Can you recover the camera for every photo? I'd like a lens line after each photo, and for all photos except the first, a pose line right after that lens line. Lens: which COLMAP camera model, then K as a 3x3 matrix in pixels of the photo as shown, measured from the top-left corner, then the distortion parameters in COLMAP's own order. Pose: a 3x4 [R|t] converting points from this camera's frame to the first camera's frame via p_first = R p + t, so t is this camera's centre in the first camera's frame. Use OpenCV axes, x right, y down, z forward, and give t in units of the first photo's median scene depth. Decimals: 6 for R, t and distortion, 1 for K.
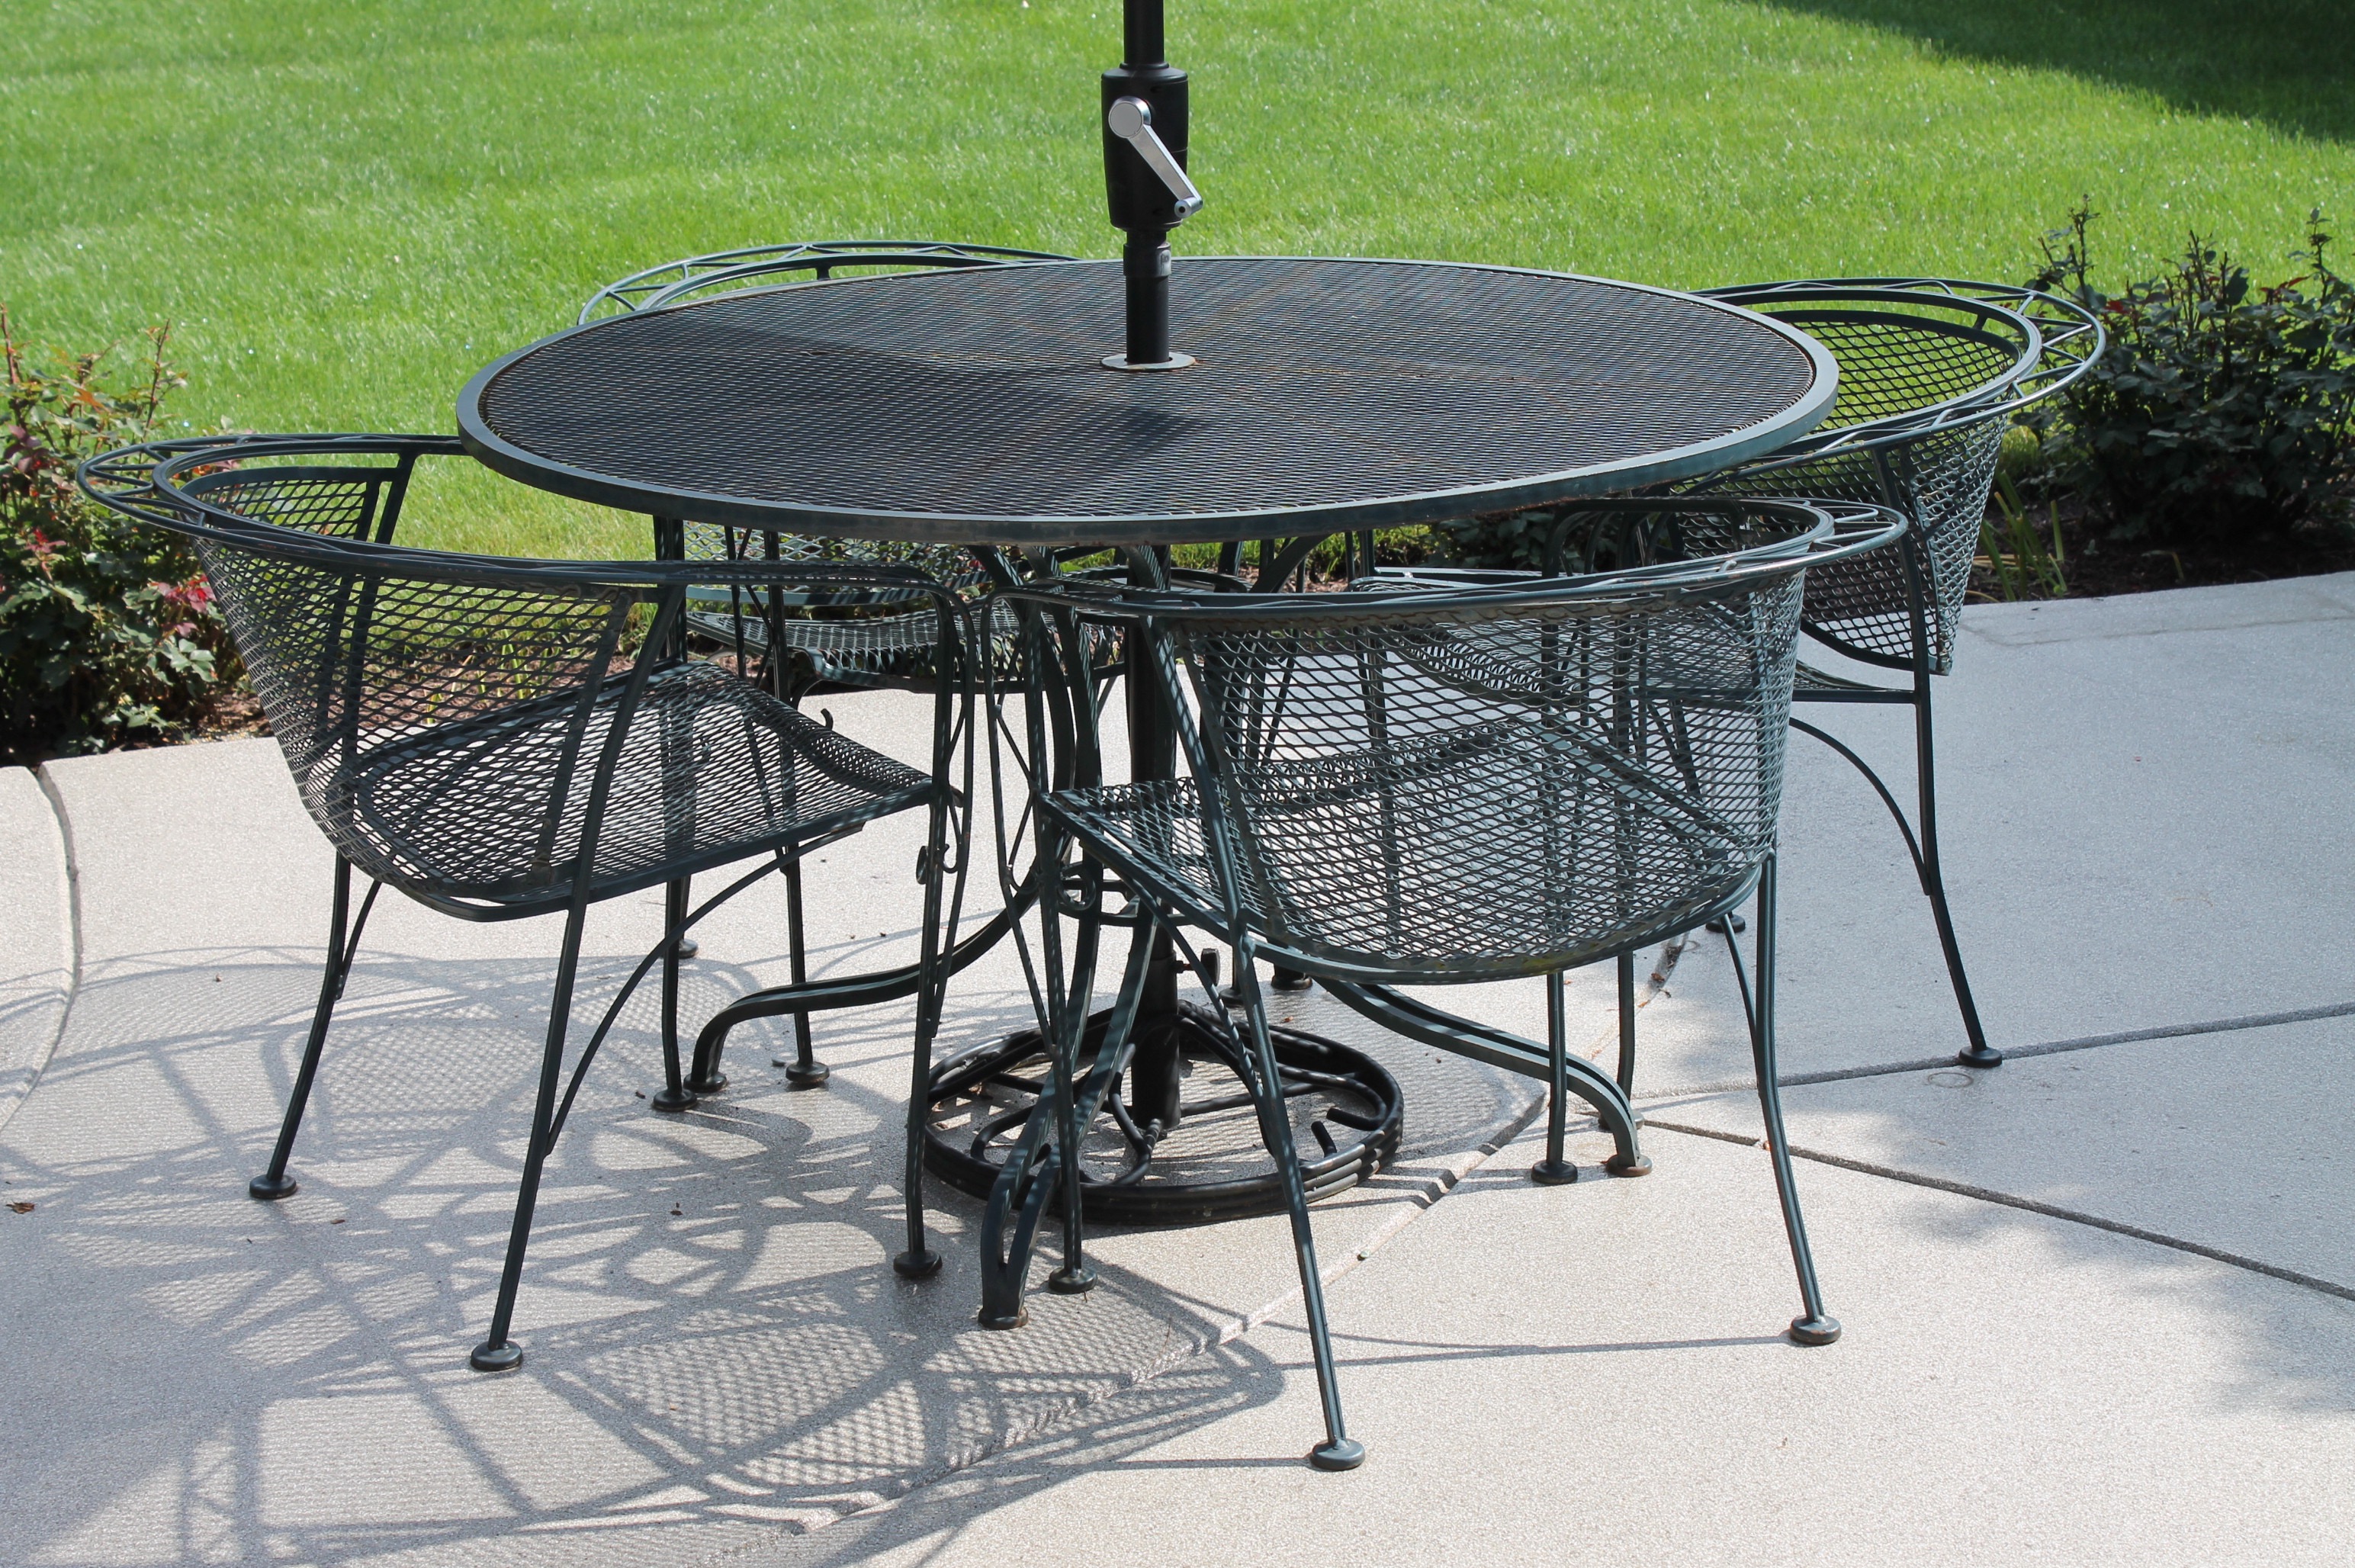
lens RADIAL K [[4515.7, 0, 1175.3], [0, 4515.7, 779.4], [0, 0, 1]] dist [0.013717, 0.000000]
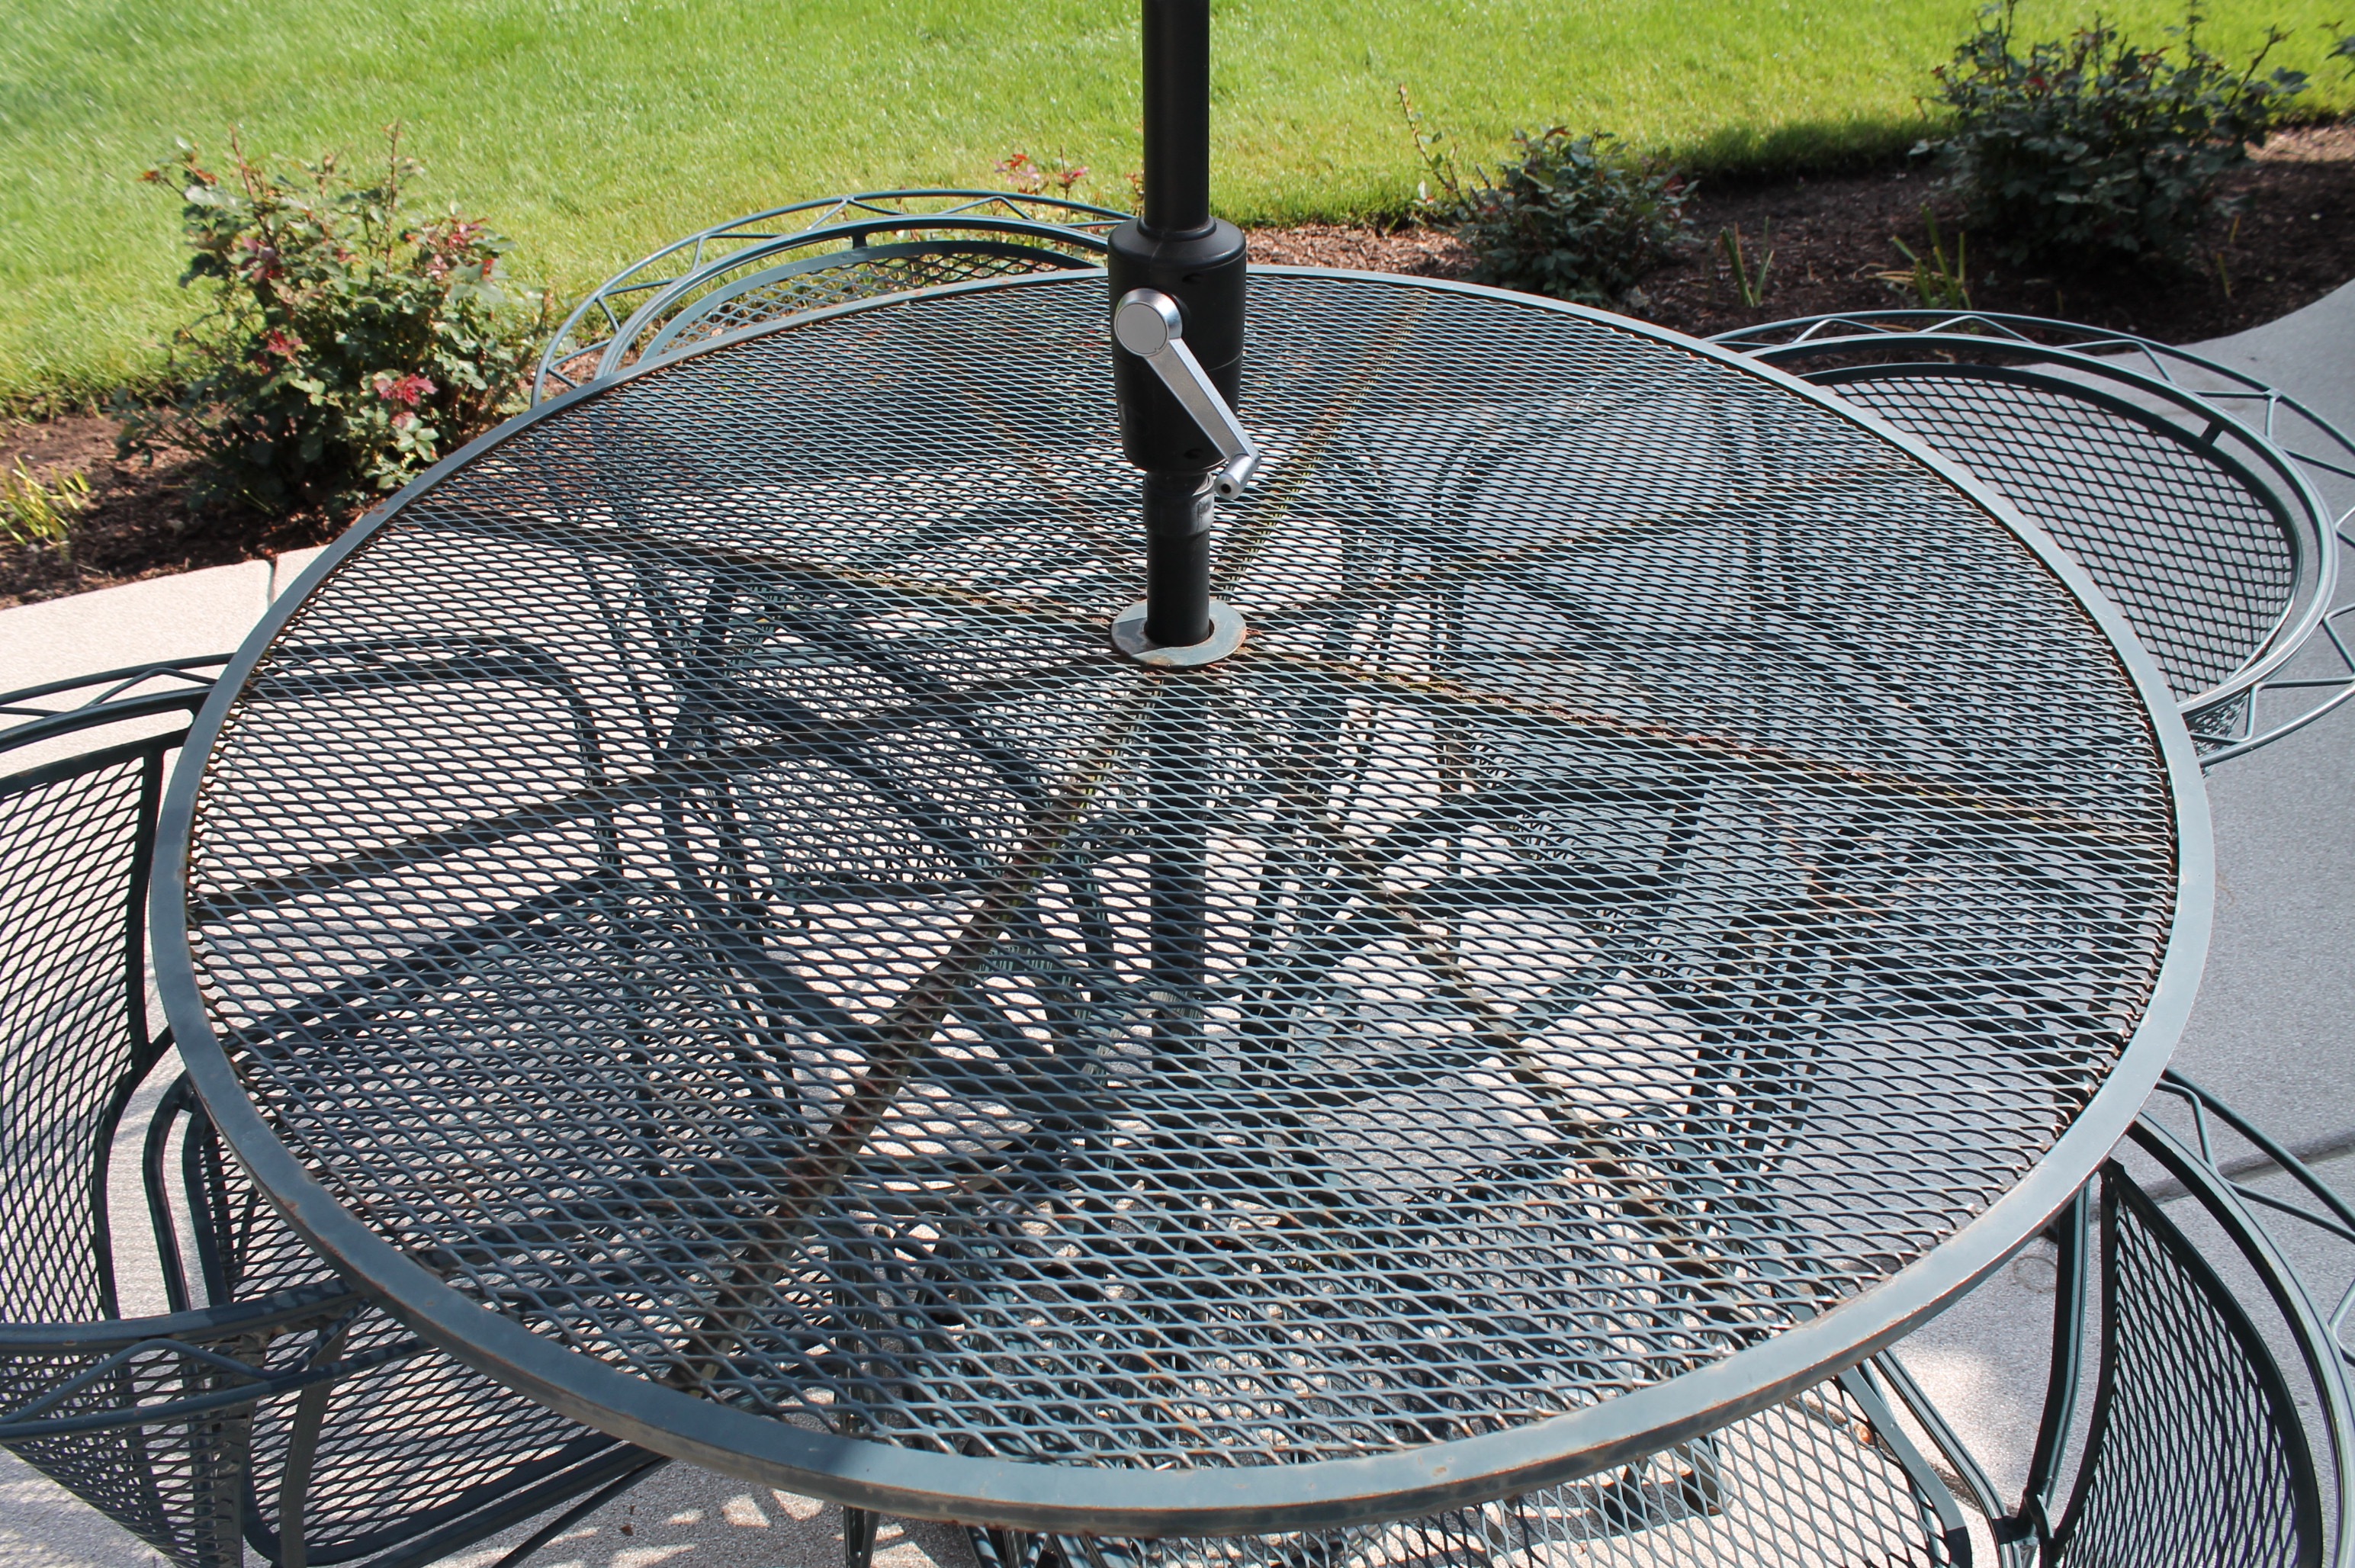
lens RADIAL K [[1990.7, 0, 1170.3], [0, 1990.7, 773.0], [0, 0, 1]] dist [-0.086051, 0.032128]
pose [[0.997963, 0.041998, -0.048027, 0.008590], [-0.022382, 0.935395, 0.352896, -0.182247], [0.059745, -0.351102, 0.934429, 0.704888]]
